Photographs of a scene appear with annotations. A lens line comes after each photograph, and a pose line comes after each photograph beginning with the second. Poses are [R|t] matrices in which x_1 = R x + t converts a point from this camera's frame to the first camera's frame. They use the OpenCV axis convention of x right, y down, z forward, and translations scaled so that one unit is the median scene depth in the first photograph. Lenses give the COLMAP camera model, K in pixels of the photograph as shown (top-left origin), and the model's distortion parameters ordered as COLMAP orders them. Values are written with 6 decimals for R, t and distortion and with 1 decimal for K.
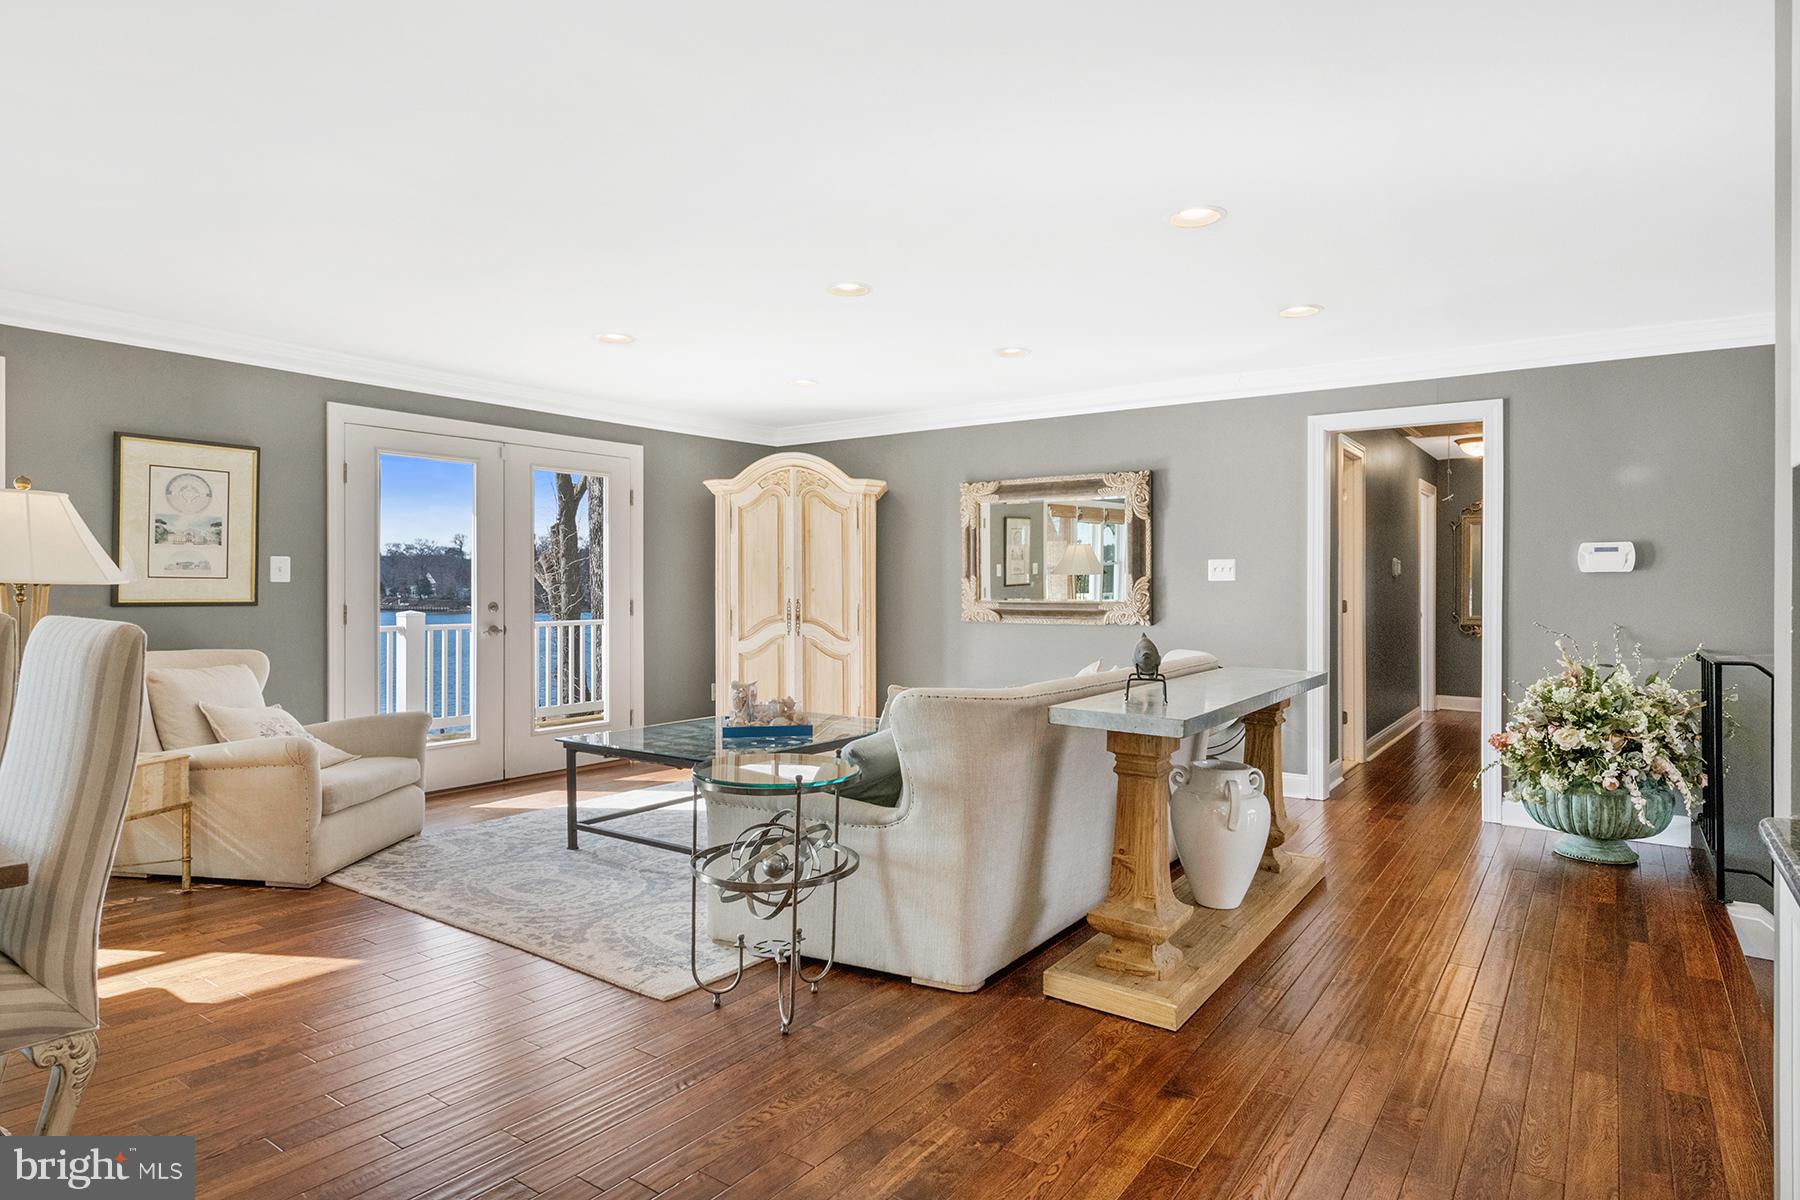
lens RADIAL K [[994.8, 0, 914.3], [0, 994.8, 593.2], [0, 0, 1]] dist [-0.004241, 0.001904]
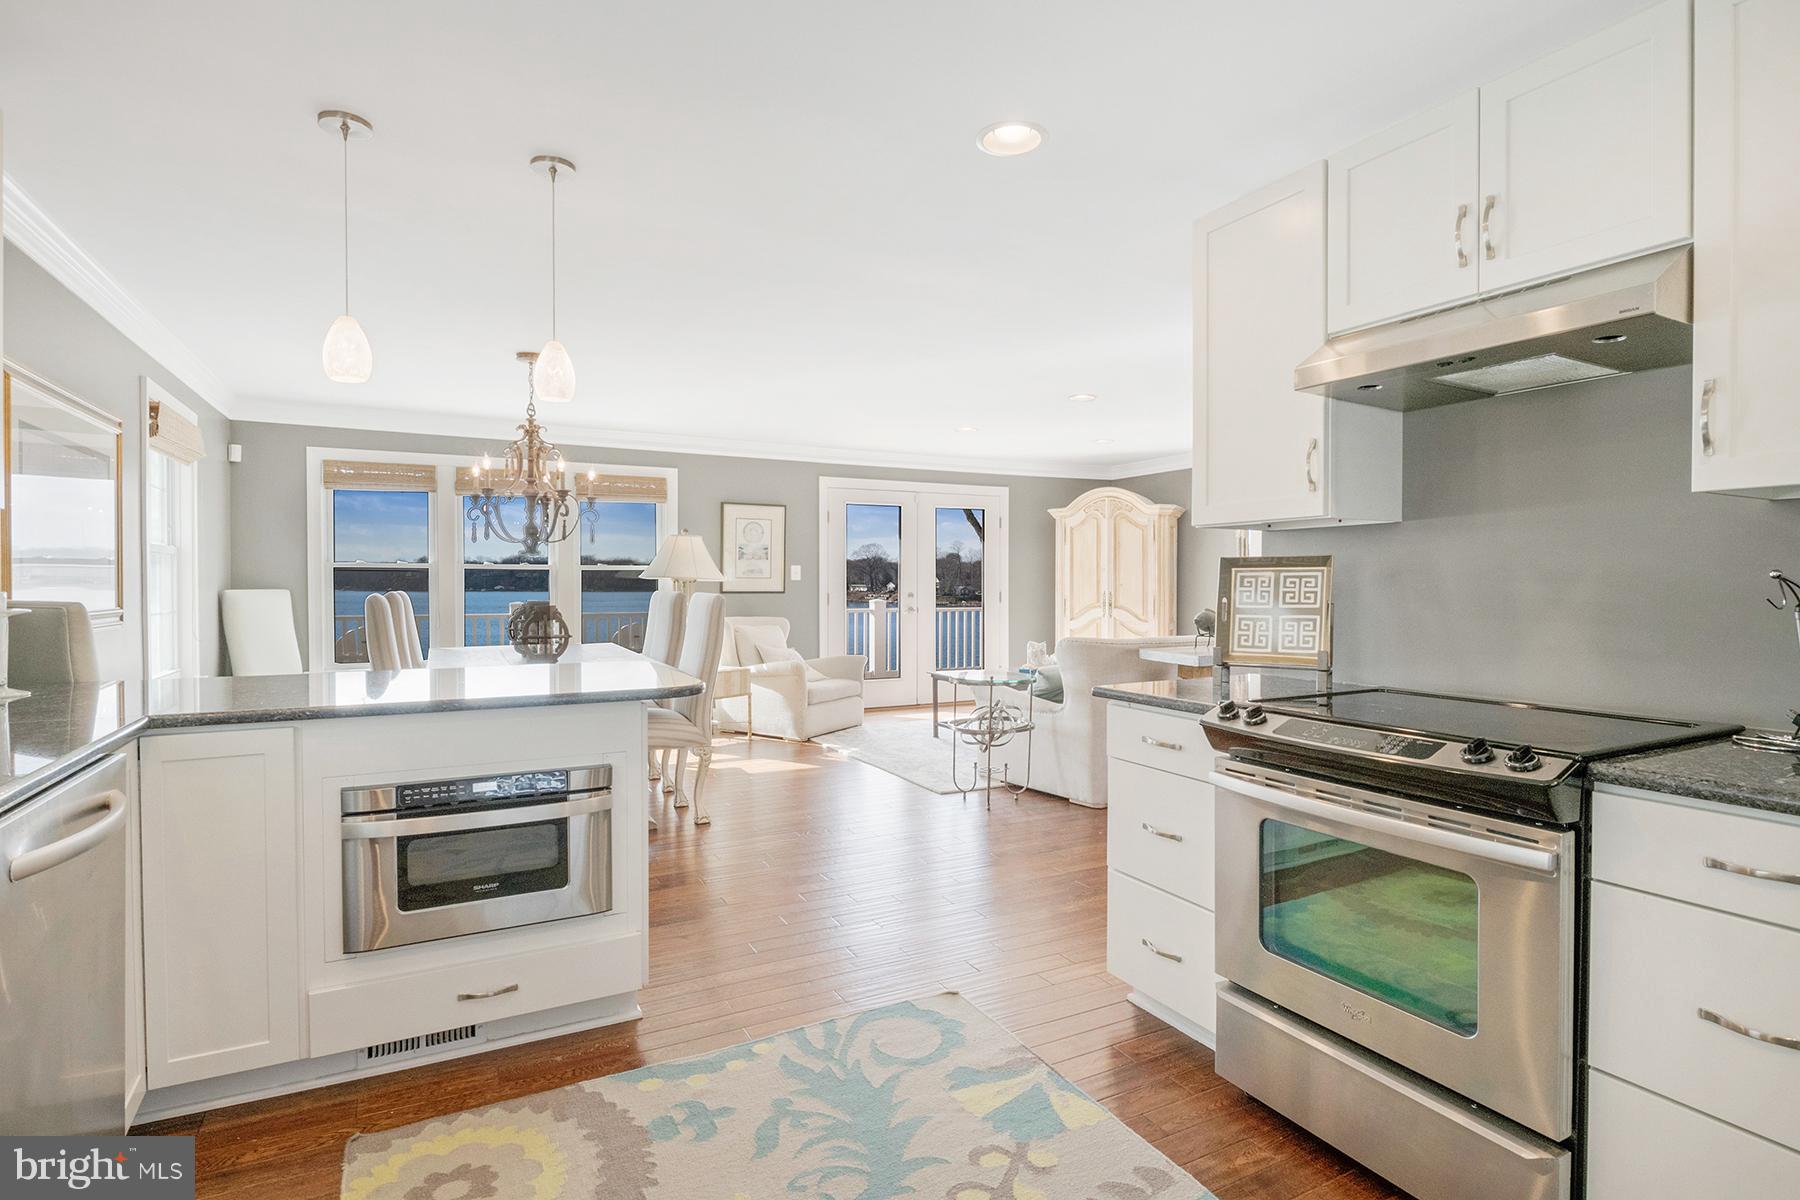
lens RADIAL K [[901.1, 0, 897.2], [0, 901.1, 599.3], [0, 0, 1]] dist [0.000640, 0.000004]
pose [[0.880501, 0.007886, -0.473979, 0.297384], [-0.003231, 0.999938, 0.010636, 0.005552], [0.474034, -0.007834, 0.880472, -0.347443]]
